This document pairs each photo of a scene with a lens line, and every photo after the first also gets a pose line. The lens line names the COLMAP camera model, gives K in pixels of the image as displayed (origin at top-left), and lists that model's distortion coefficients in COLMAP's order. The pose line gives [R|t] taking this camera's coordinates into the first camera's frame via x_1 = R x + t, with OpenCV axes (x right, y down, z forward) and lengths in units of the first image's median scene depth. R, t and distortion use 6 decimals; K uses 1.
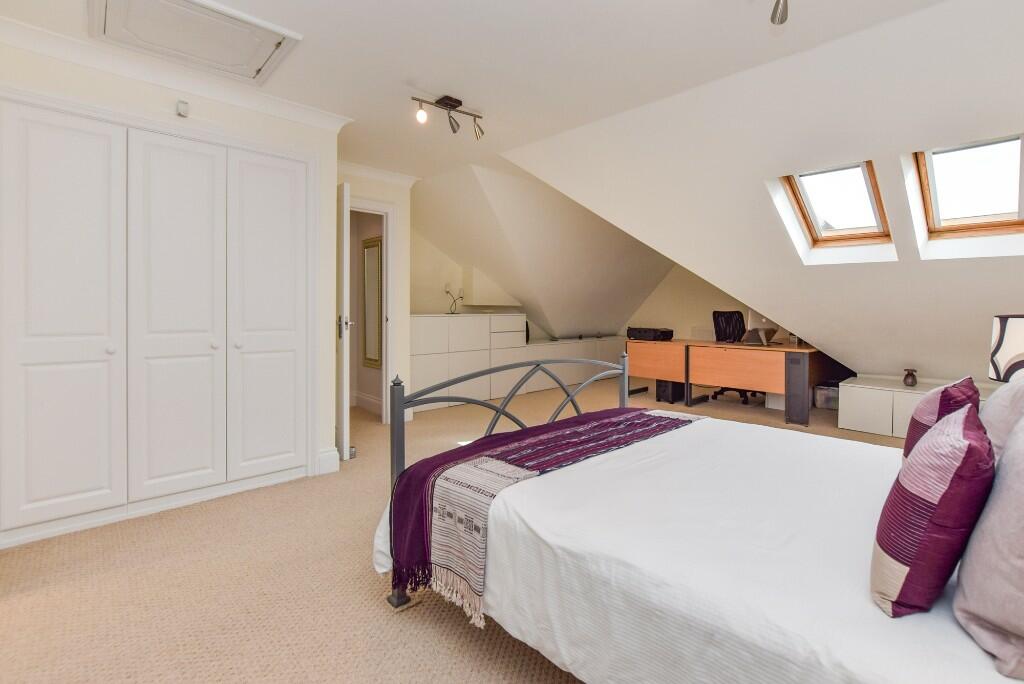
lens RADIAL K [[473.5, 0, 512.0], [0, 473.5, 342.0], [0, 0, 1]] dist [0.001877, 0.000338]
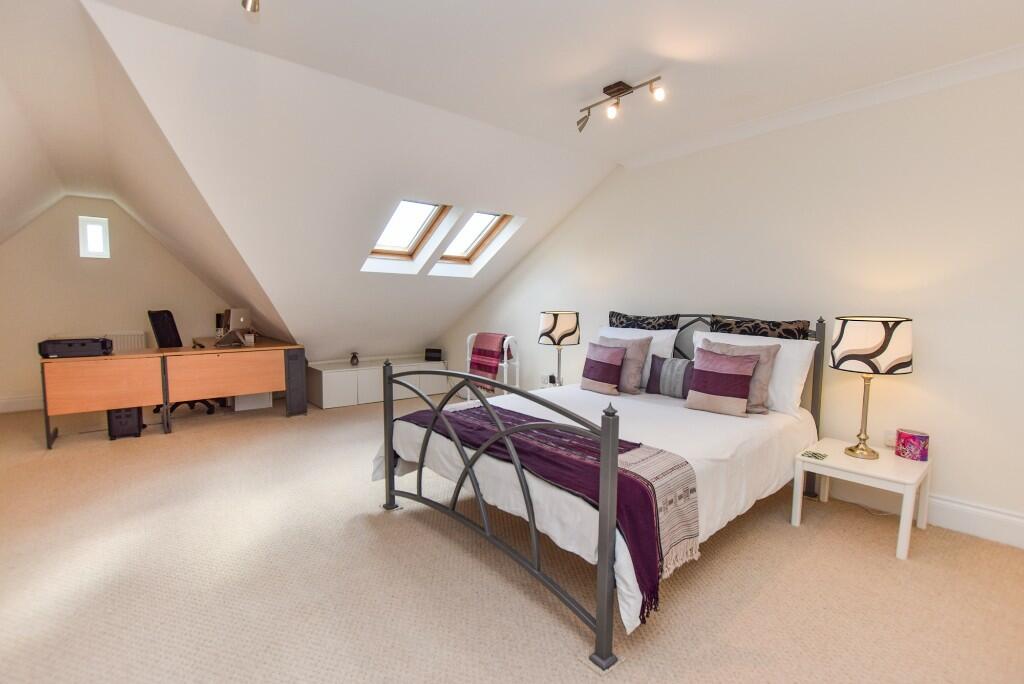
lens RADIAL K [[477.0, 0, 512.0], [0, 477.0, 342.0], [0, 0, 1]] dist [-0.029218, 0.000770]
pose [[0.053946, -0.082468, 0.995133, -0.461394], [0.068332, 0.994552, 0.078715, -0.046695], [-0.996203, 0.063753, 0.059287, 0.481345]]
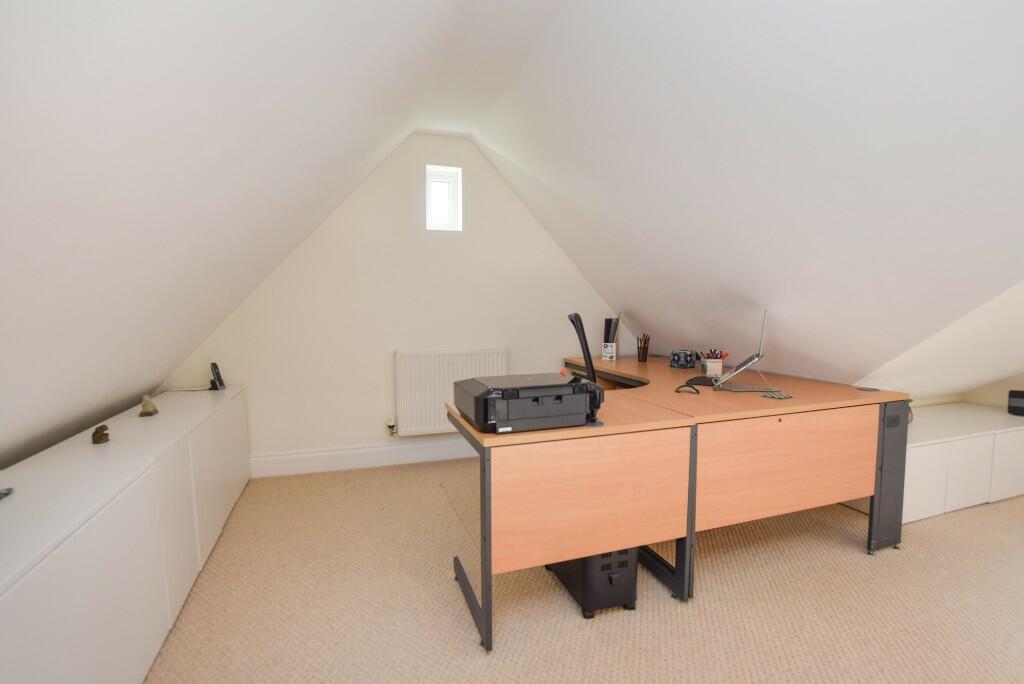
lens RADIAL K [[477.0, 0, 512.0], [0, 477.0, 342.0], [0, 0, 1]] dist [-0.029218, 0.000770]
pose [[0.405200, -0.077070, 0.910974, 0.035002], [0.072621, 0.996005, 0.051962, -0.094126], [-0.911339, 0.045100, 0.409178, 1.234295]]
